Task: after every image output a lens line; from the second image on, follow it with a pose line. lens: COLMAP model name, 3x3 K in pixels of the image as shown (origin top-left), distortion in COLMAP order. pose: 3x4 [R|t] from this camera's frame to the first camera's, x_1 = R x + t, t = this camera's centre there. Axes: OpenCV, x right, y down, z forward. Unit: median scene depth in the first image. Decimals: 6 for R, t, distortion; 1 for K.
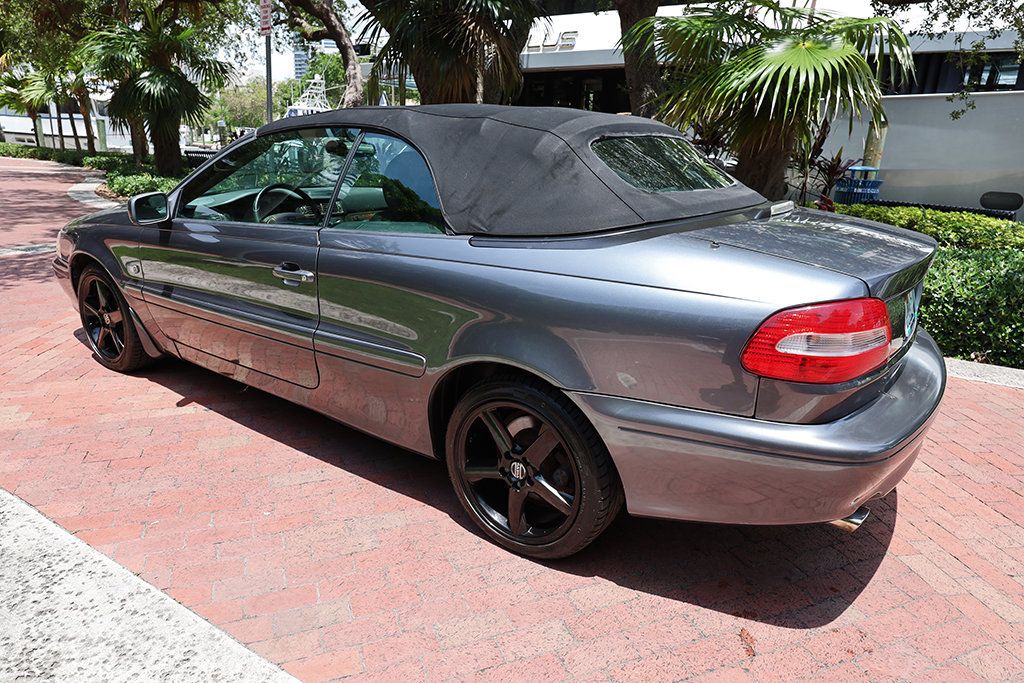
lens RADIAL K [[650.2, 0, 512.7], [0, 650.2, 341.8], [0, 0, 1]] dist [0.005483, 0.000846]
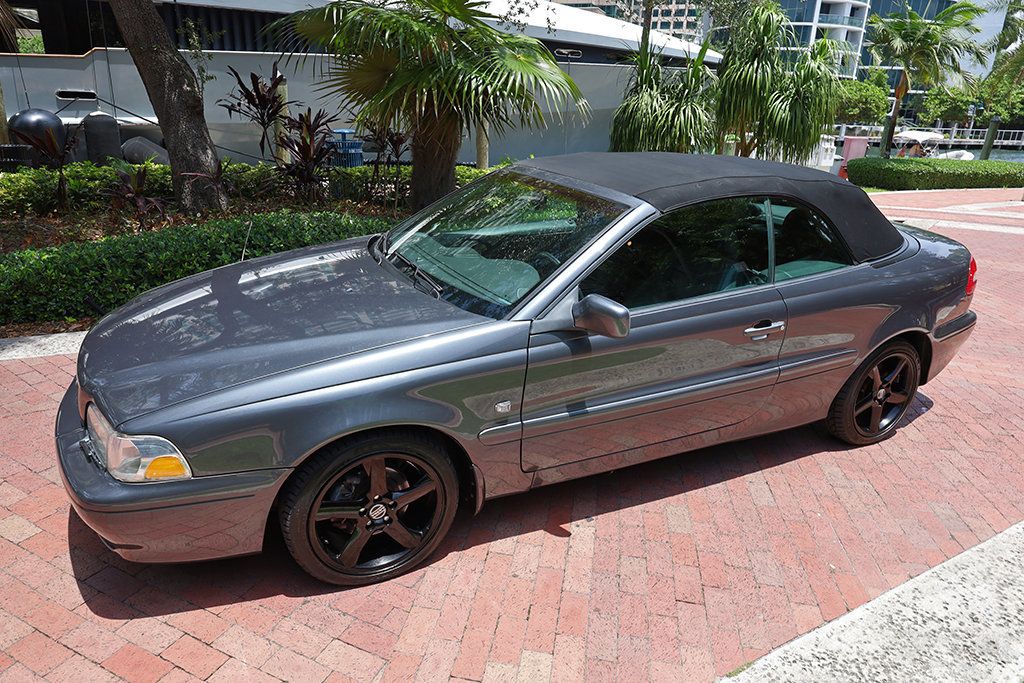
lens RADIAL K [[650.2, 0, 512.7], [0, 650.2, 341.8], [0, 0, 1]] dist [0.005483, 0.000846]
pose [[0.472063, -0.292451, 0.831642, -1.705727], [0.240654, 0.950290, 0.197573, -0.469905], [-0.848082, 0.106871, 0.518976, 0.875162]]
